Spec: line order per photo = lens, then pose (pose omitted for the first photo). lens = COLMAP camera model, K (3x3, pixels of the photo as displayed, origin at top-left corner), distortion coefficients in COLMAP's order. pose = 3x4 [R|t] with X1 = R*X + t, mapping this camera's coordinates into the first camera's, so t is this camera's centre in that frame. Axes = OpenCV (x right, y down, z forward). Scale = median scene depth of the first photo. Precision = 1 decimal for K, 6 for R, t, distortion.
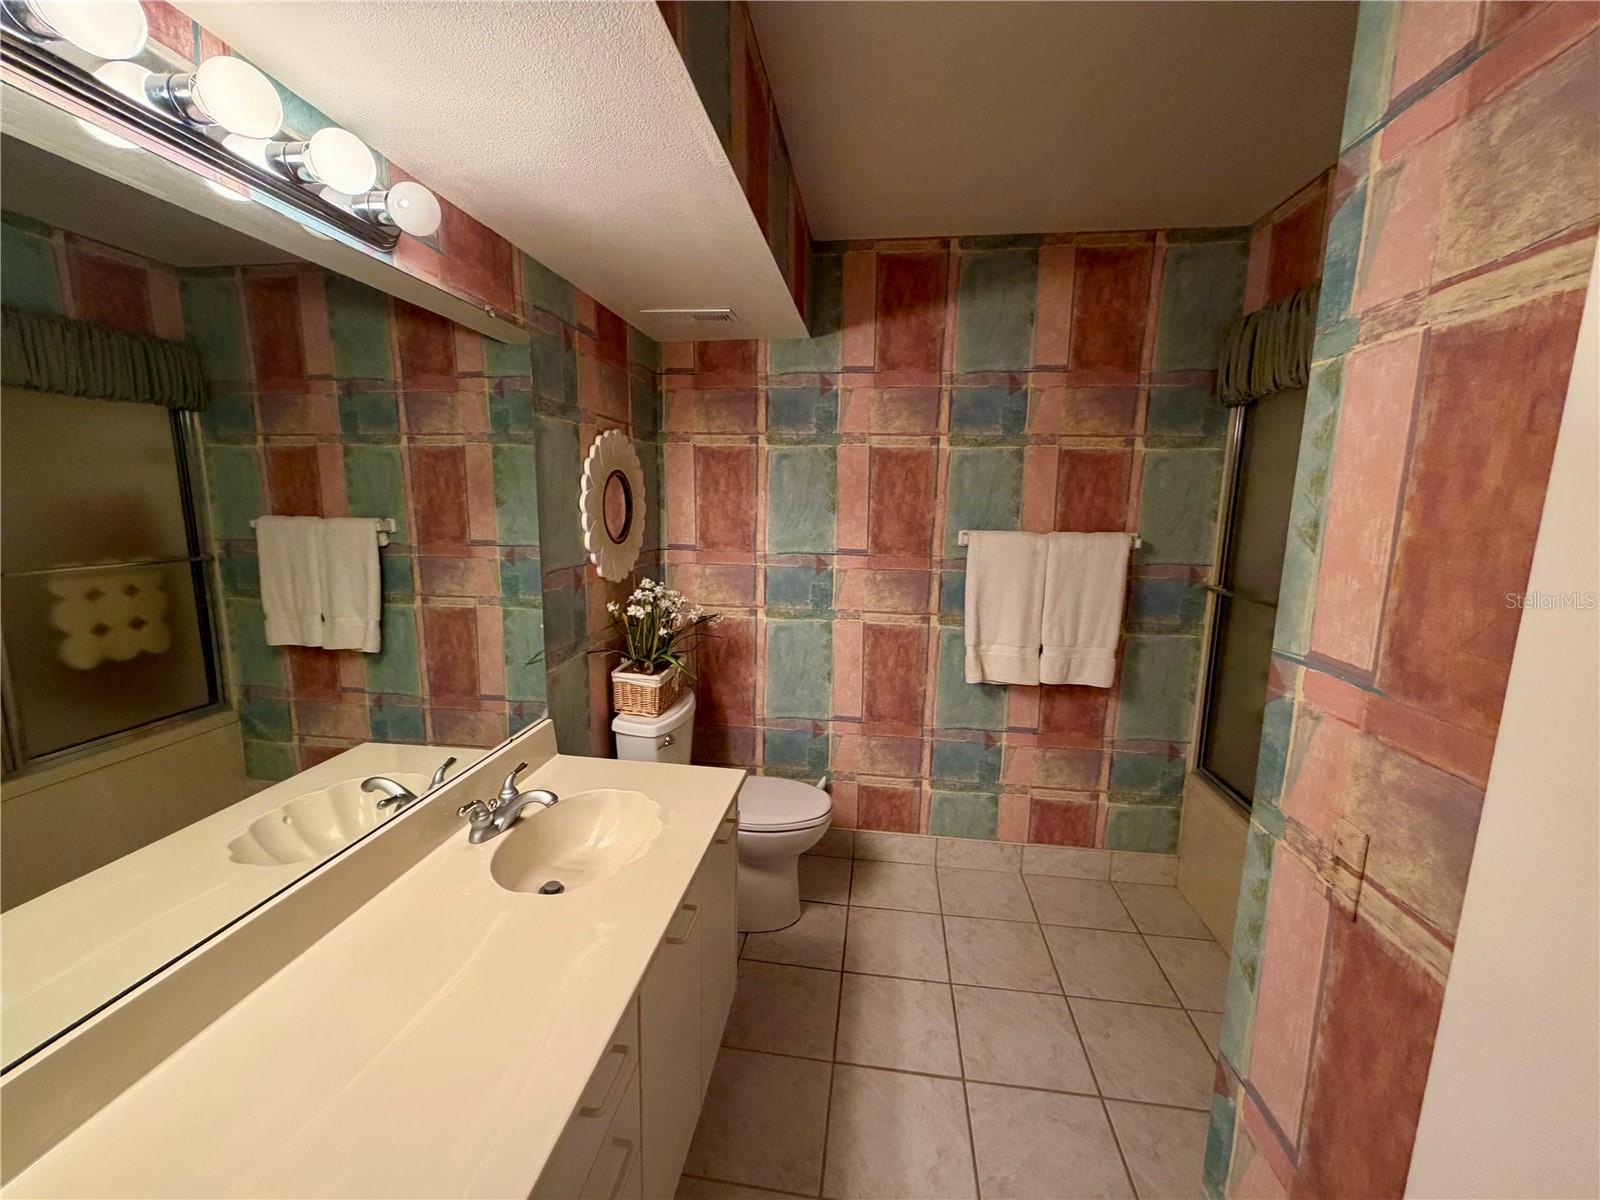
lens RADIAL K [[636.2, 0, 795.1], [0, 636.2, 603.1], [0, 0, 1]] dist [0.000443, -0.000259]
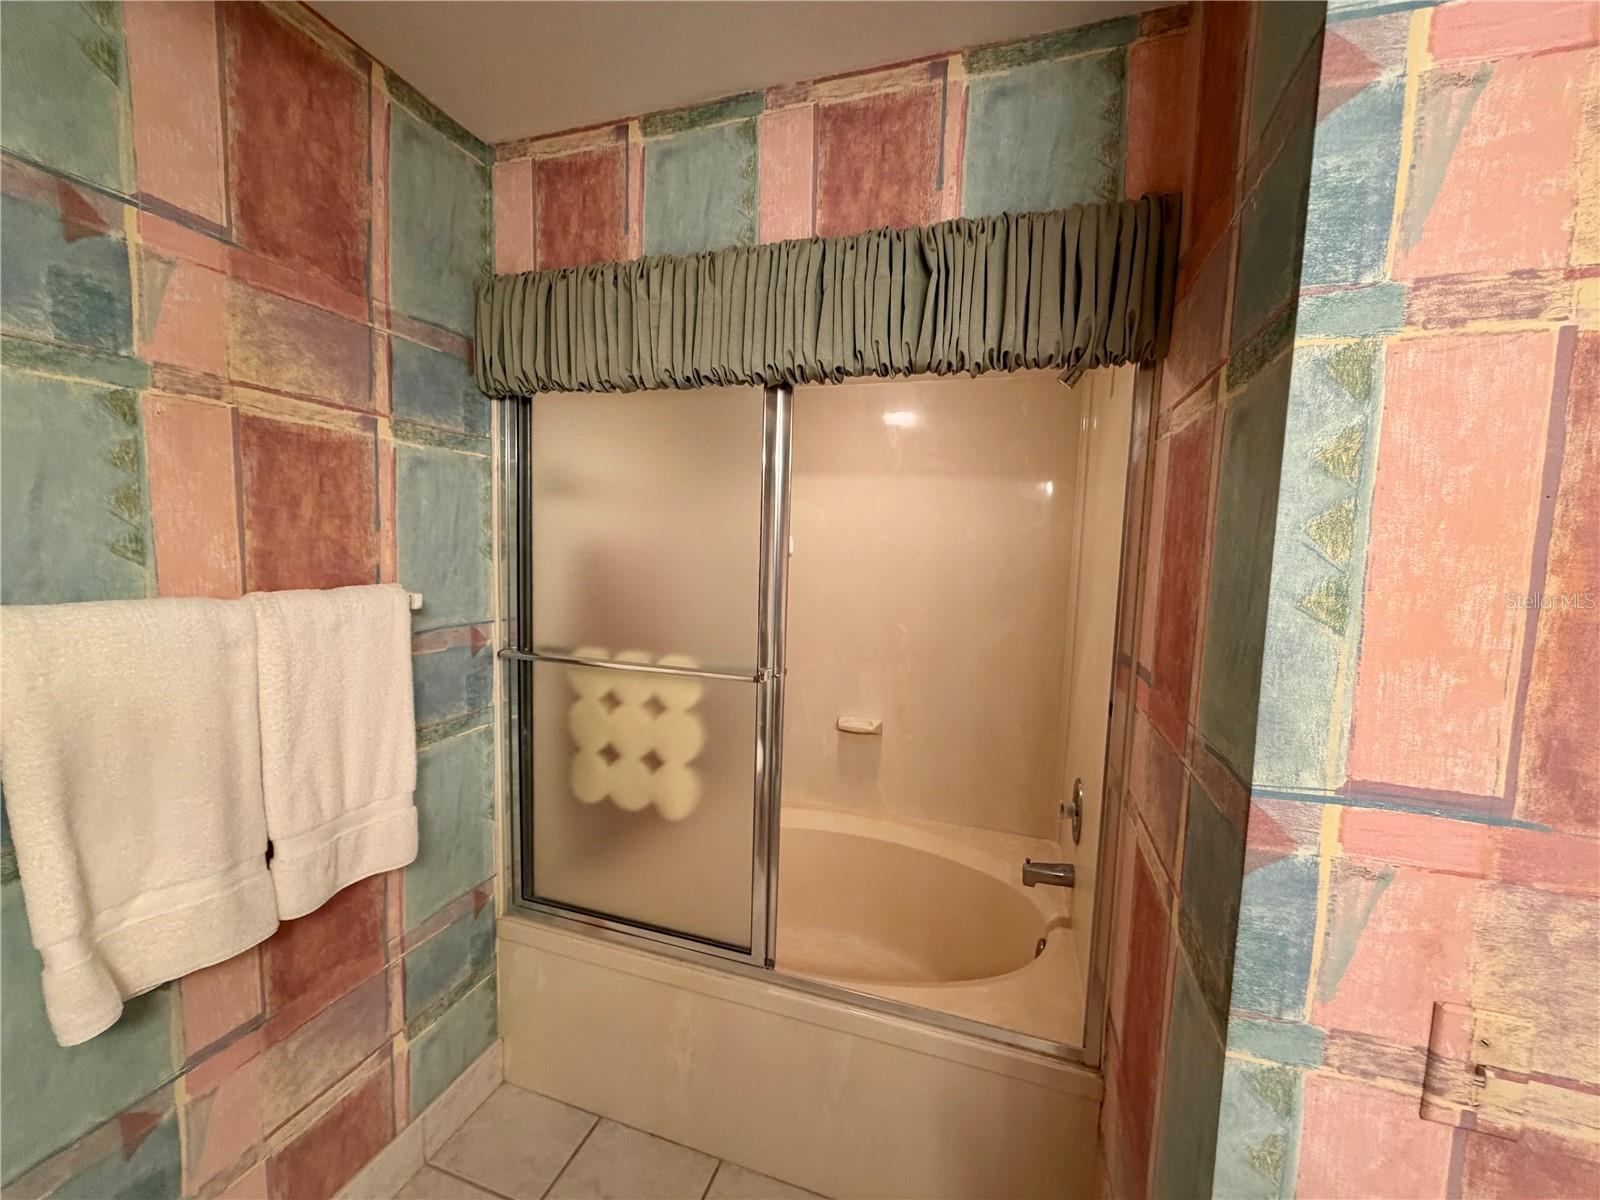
lens RADIAL K [[636.2, 0, 796.9], [0, 636.2, 602.5], [0, 0, 1]] dist [0.000443, -0.000259]
pose [[0.179635, -0.098345, 0.978805, 0.029195], [0.130655, 0.988561, 0.075347, -0.089455], [-0.975018, 0.114351, 0.190429, 0.541022]]
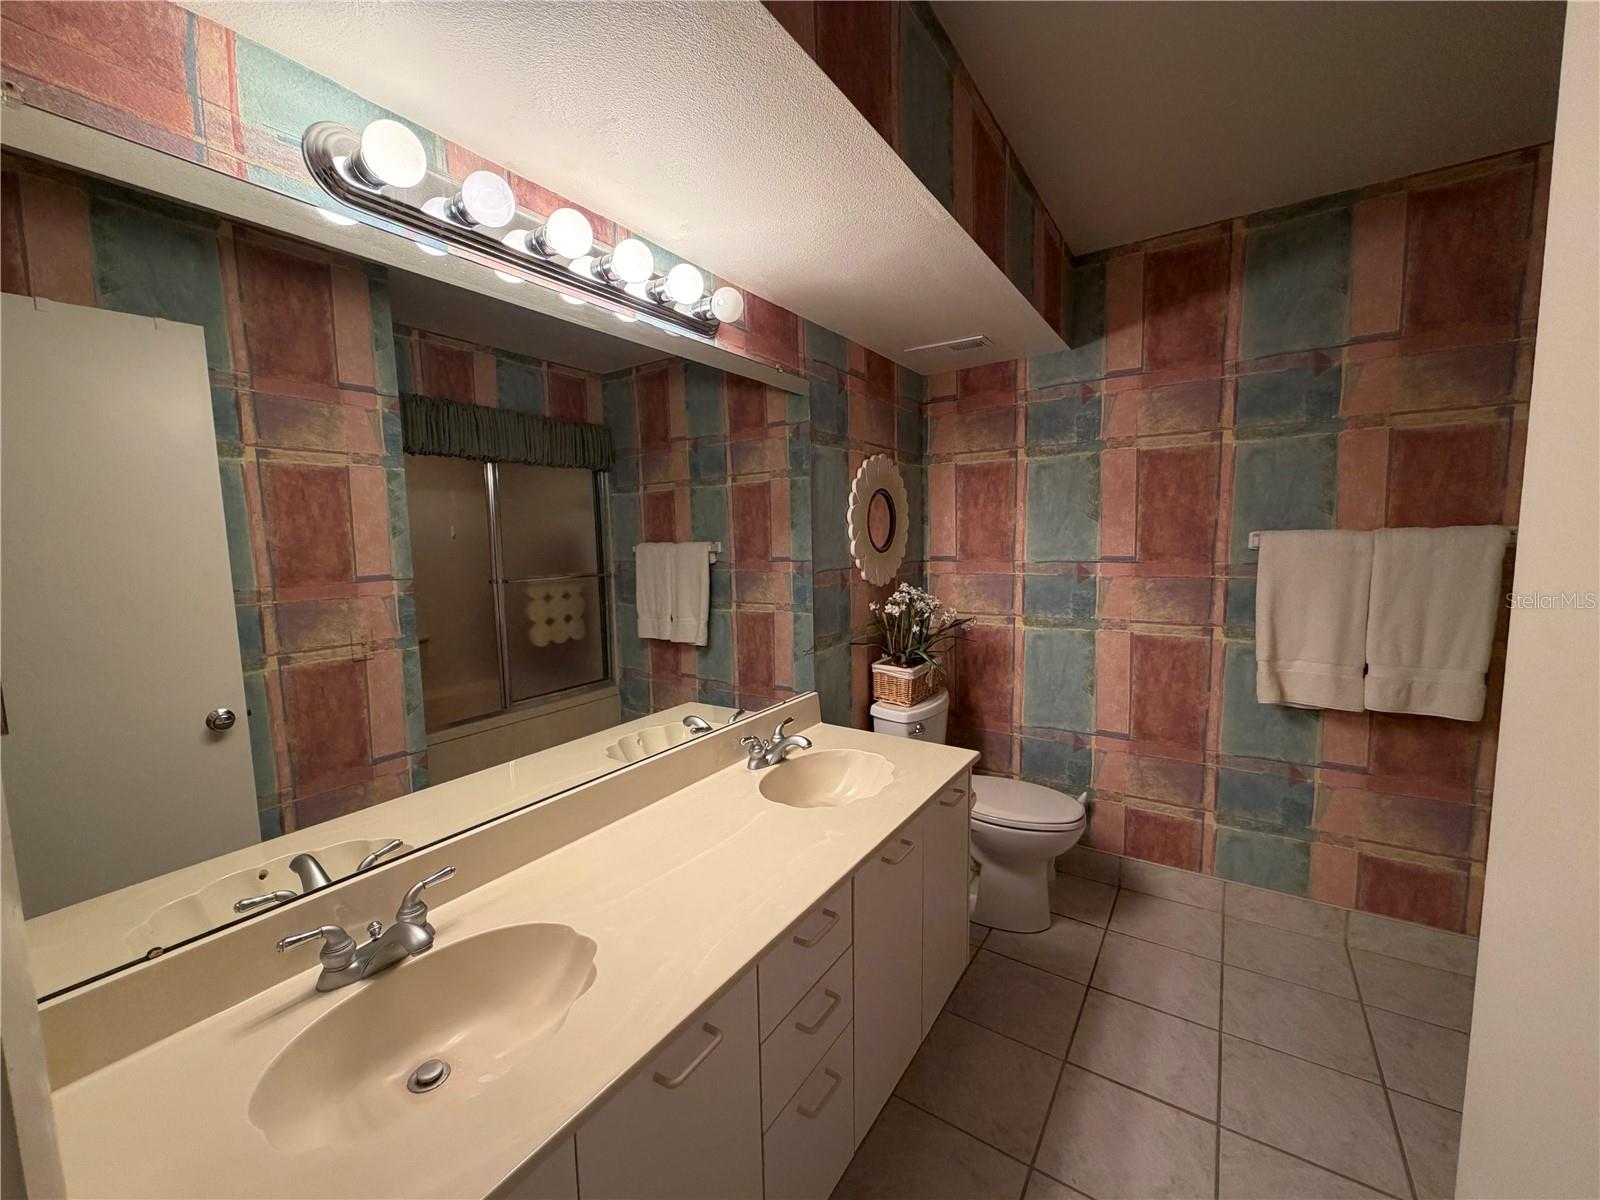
lens RADIAL K [[636.2, 0, 796.2], [0, 636.2, 603.8], [0, 0, 1]] dist [0.000443, -0.000259]
pose [[0.896688, 0.010678, -0.442534, 0.087070], [-0.035964, 0.998162, -0.048787, 0.056367], [0.441200, 0.059662, 0.895424, -0.084184]]
